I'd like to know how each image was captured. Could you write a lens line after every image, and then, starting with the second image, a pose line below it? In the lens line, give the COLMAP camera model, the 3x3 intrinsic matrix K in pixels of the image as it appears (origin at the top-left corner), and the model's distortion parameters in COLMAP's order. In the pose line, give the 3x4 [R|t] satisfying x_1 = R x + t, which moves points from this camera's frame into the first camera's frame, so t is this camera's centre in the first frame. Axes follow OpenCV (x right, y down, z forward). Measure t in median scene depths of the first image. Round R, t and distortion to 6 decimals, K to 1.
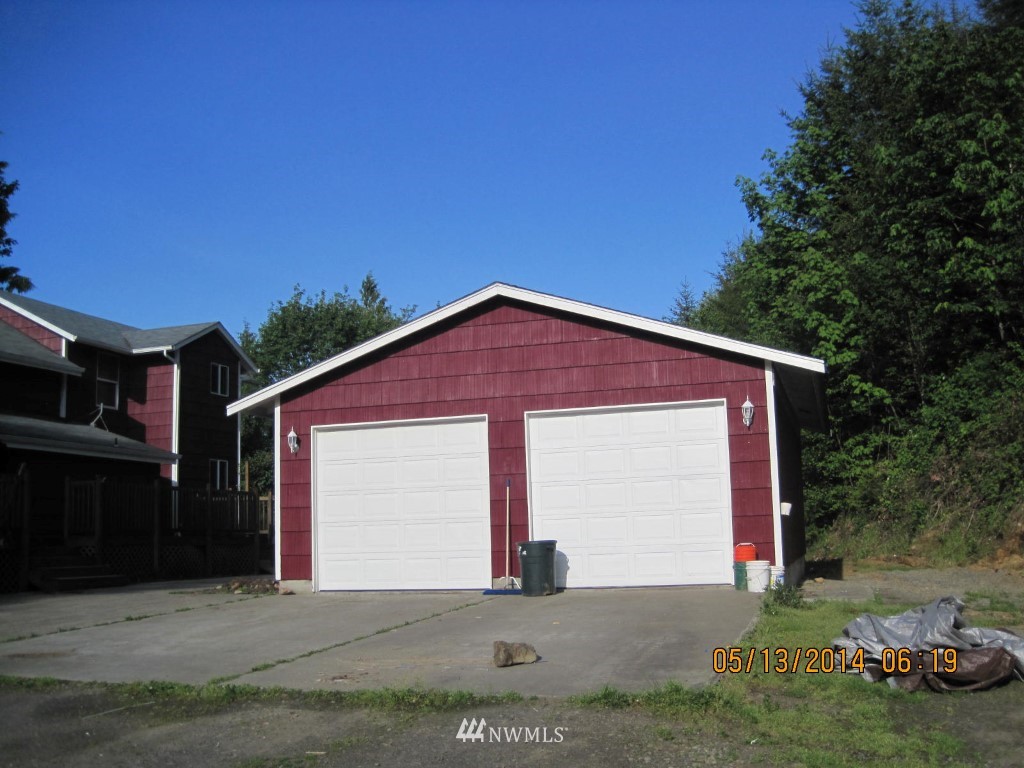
lens RADIAL K [[1045.0, 0, 510.9], [0, 1045.0, 389.7], [0, 0, 1]] dist [-0.176586, 0.151904]
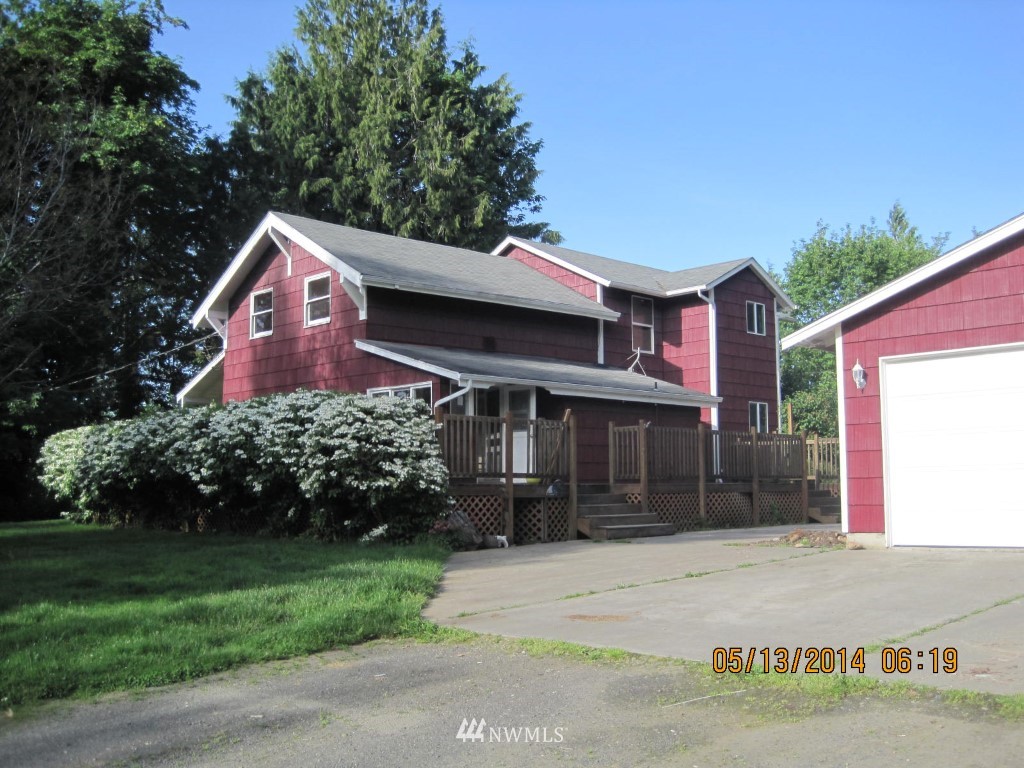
lens RADIAL K [[1045.0, 0, 510.9], [0, 1045.0, 389.7], [0, 0, 1]] dist [-0.176586, 0.151904]
pose [[0.879848, -0.026134, -0.474536, -0.035819], [0.051273, 0.997879, 0.040109, 0.007335], [0.472482, -0.059621, 0.879322, 0.059702]]
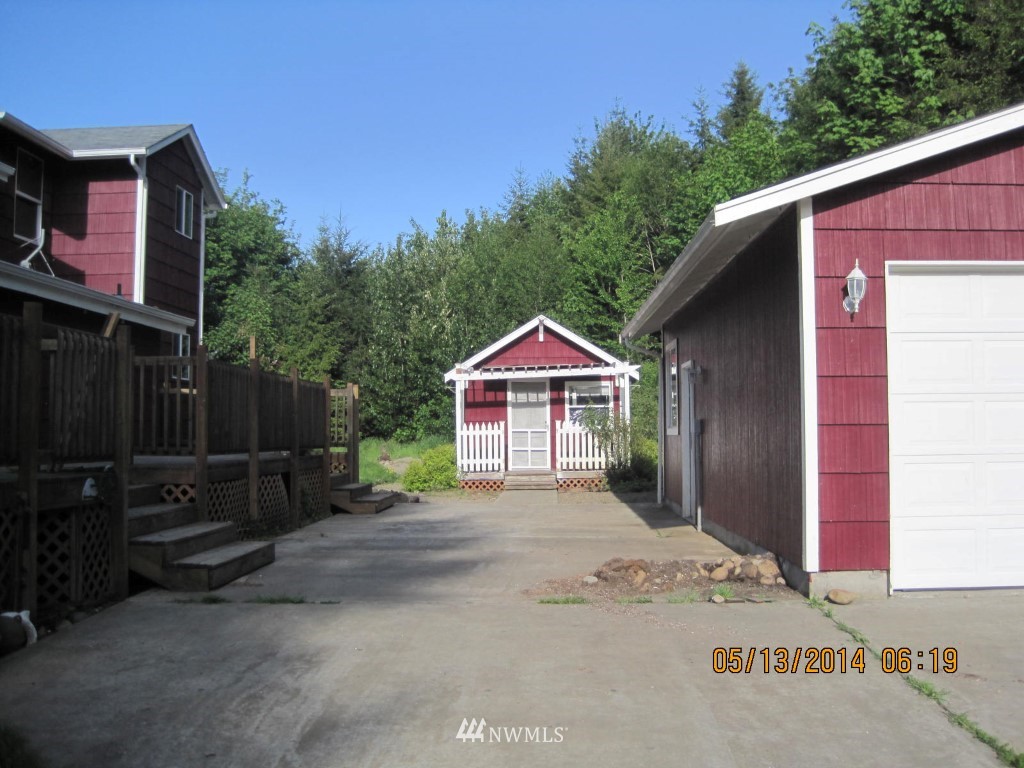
lens RADIAL K [[1045.0, 0, 510.9], [0, 1045.0, 389.7], [0, 0, 1]] dist [-0.176586, 0.151904]
pose [[0.960507, 0.033445, 0.276240, -0.310055], [-0.059947, 0.994310, 0.088058, 0.039803], [-0.271723, -0.101140, 0.957046, 0.359529]]
